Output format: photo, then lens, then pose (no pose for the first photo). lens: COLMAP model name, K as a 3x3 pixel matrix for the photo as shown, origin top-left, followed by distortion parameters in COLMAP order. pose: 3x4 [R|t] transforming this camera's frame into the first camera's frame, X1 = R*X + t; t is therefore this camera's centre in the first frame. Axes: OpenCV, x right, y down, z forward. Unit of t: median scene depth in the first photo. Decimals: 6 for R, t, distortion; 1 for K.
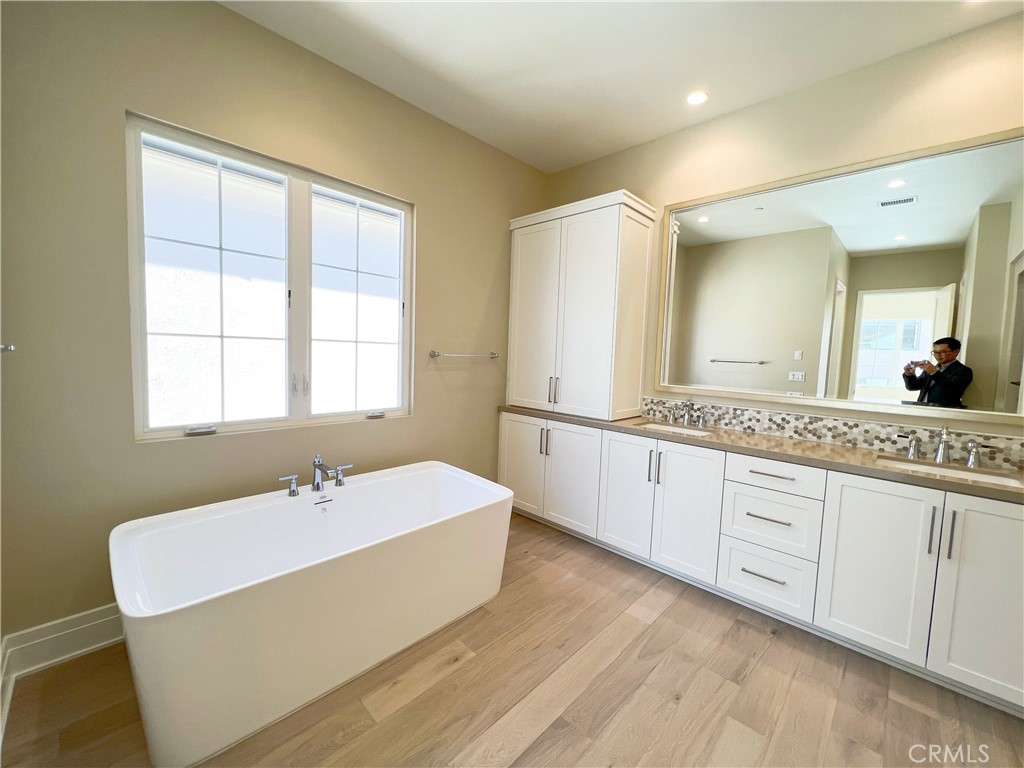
lens RADIAL K [[411.5, 0, 510.2], [0, 411.5, 379.5], [0, 0, 1]] dist [-0.001550, -0.000194]
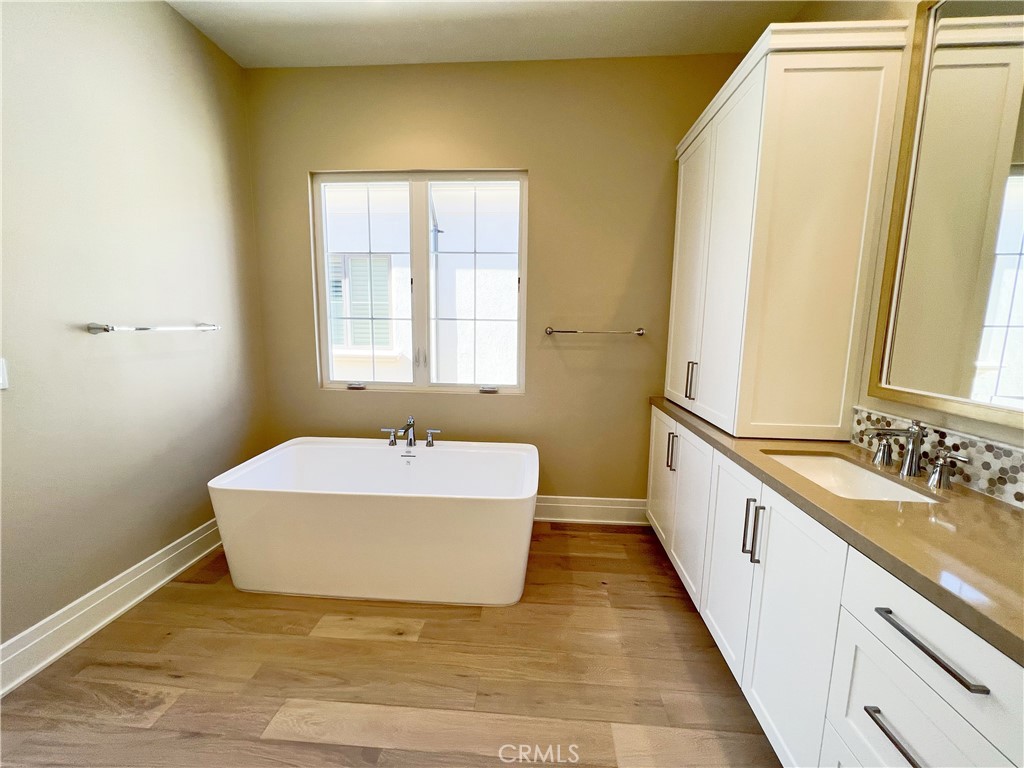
lens RADIAL K [[411.5, 0, 510.2], [0, 411.5, 379.5], [0, 0, 1]] dist [-0.001550, -0.000194]
pose [[0.645793, 0.075398, -0.759781, 0.540112], [-0.043837, 0.997132, 0.061691, -0.007096], [0.762253, -0.006533, 0.647246, 0.399482]]
